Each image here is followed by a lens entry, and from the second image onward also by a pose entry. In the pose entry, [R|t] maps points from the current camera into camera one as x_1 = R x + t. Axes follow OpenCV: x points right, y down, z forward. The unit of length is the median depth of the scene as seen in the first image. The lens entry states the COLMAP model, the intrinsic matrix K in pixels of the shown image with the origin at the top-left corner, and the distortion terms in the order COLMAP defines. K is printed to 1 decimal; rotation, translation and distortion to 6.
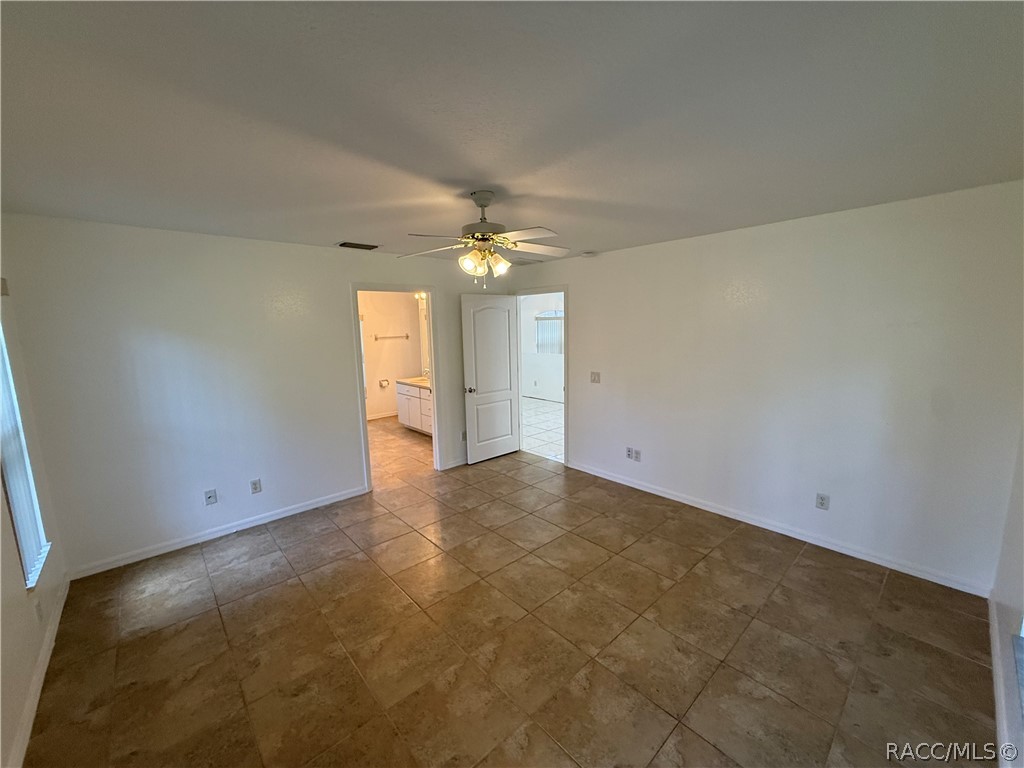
lens RADIAL K [[409.3, 0, 513.5], [0, 409.3, 381.8], [0, 0, 1]] dist [0.001105, 0.000124]
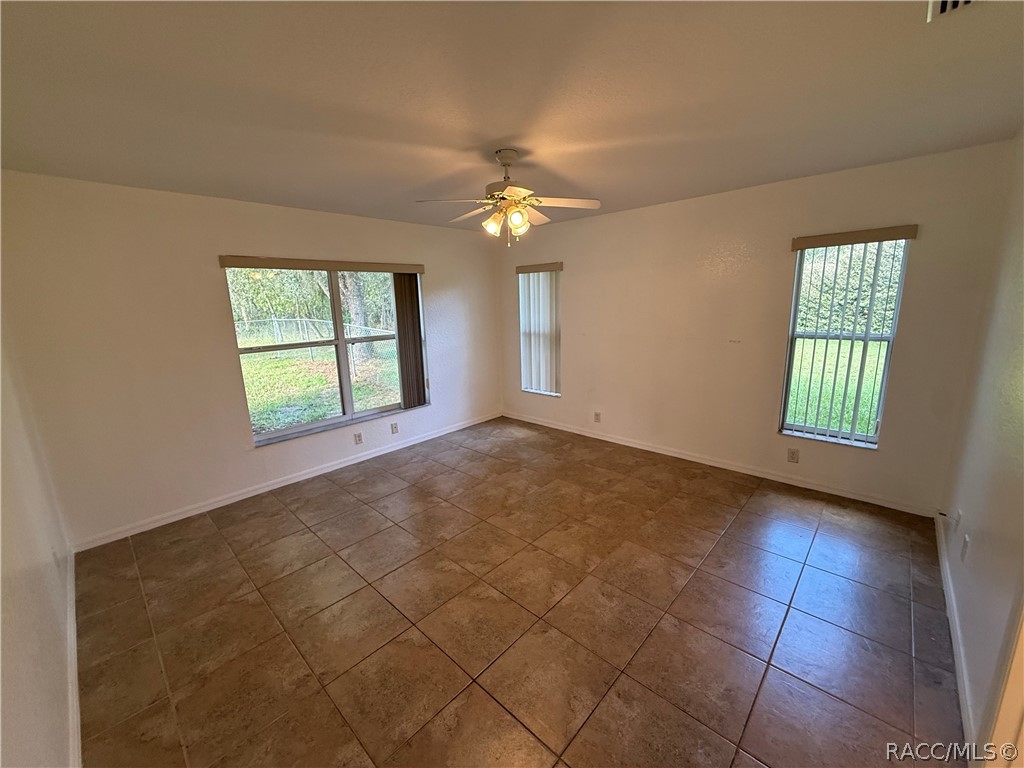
lens RADIAL K [[409.3, 0, 507.7], [0, 409.3, 380.2], [0, 0, 1]] dist [0.001105, 0.000124]
pose [[-0.996445, 0.061433, -0.057656, 0.012296], [0.038743, 0.941805, 0.333920, -0.232827], [0.074814, 0.330499, -0.940836, 1.894457]]
